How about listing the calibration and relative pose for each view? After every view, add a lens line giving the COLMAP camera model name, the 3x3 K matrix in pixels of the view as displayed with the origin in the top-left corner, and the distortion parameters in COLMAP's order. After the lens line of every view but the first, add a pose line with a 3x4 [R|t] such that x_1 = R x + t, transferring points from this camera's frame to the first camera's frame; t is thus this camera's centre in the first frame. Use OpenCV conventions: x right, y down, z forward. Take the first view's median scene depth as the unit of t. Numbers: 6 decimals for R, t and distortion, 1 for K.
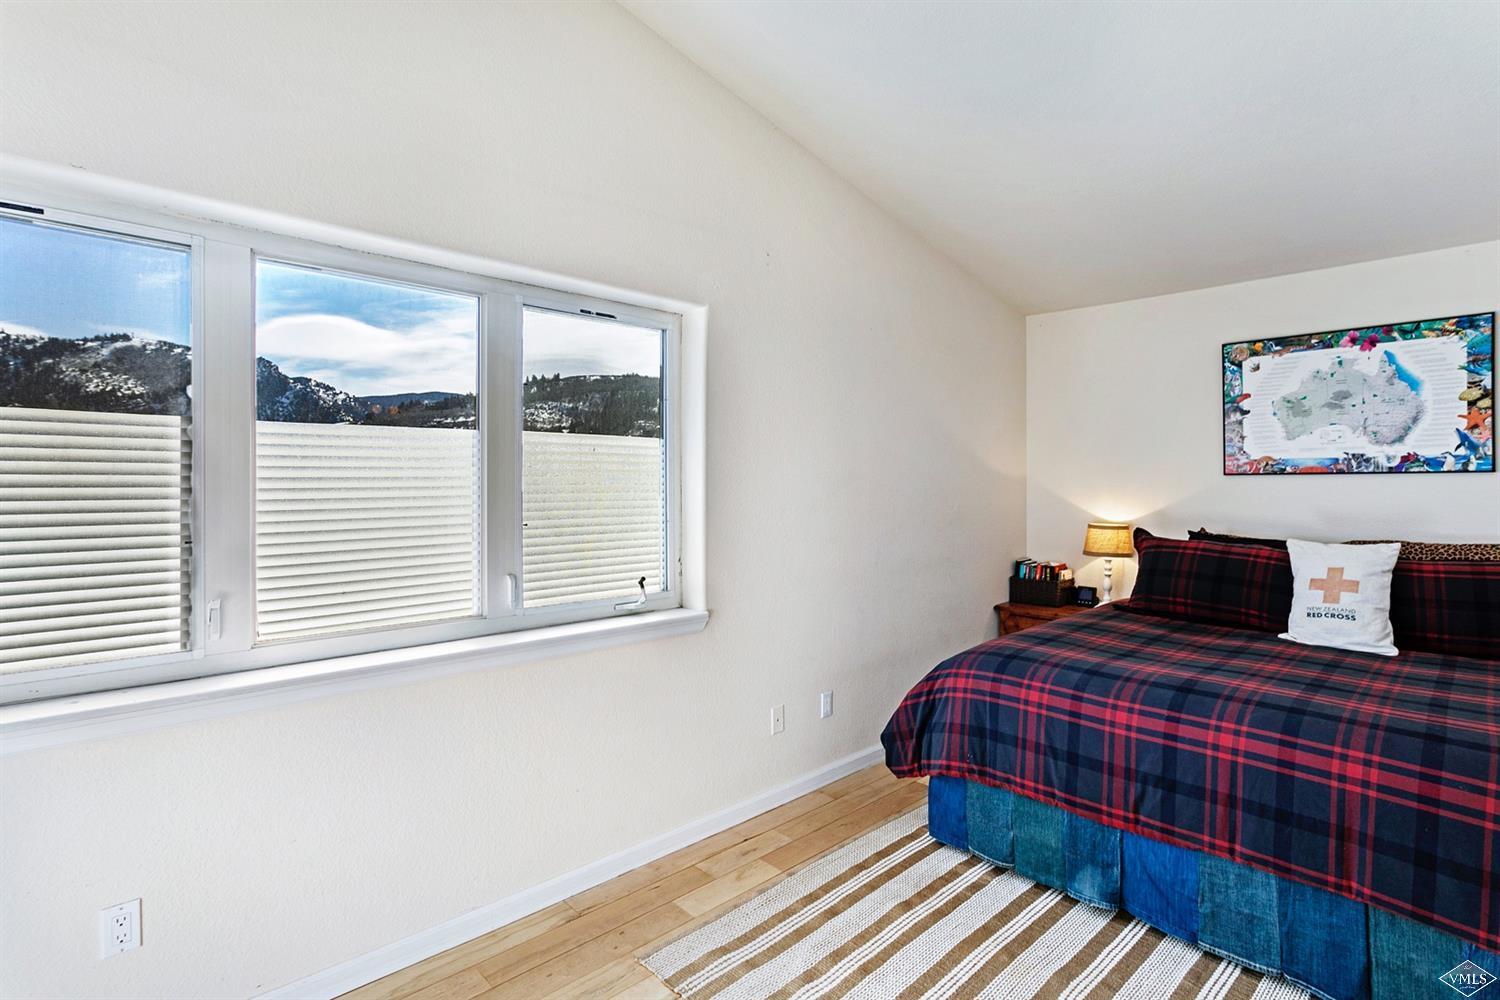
lens RADIAL K [[722.7, 0, 754.1], [0, 722.7, 490.8], [0, 0, 1]] dist [0.004340, -0.000334]
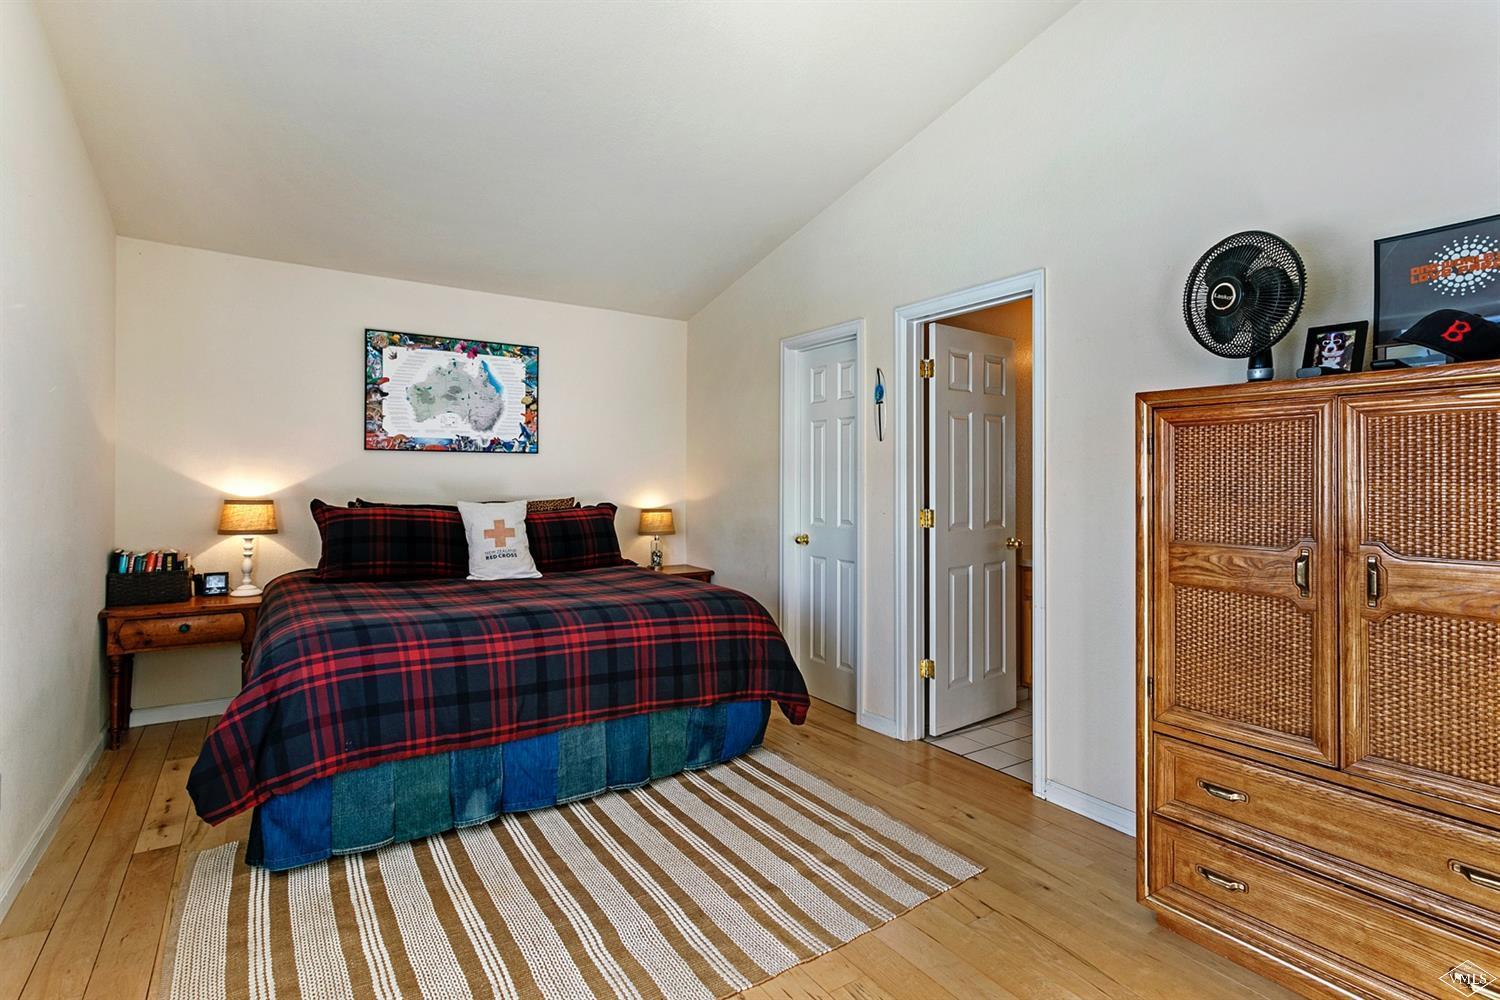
lens RADIAL K [[722.7, 0, 764.0], [0, 722.7, 488.5], [0, 0, 1]] dist [0.004340, -0.000334]
pose [[0.191606, -0.009757, 0.981423, -0.350239], [0.003933, 0.999950, 0.009174, 0.033544], [-0.981464, 0.002102, 0.191635, 0.237864]]
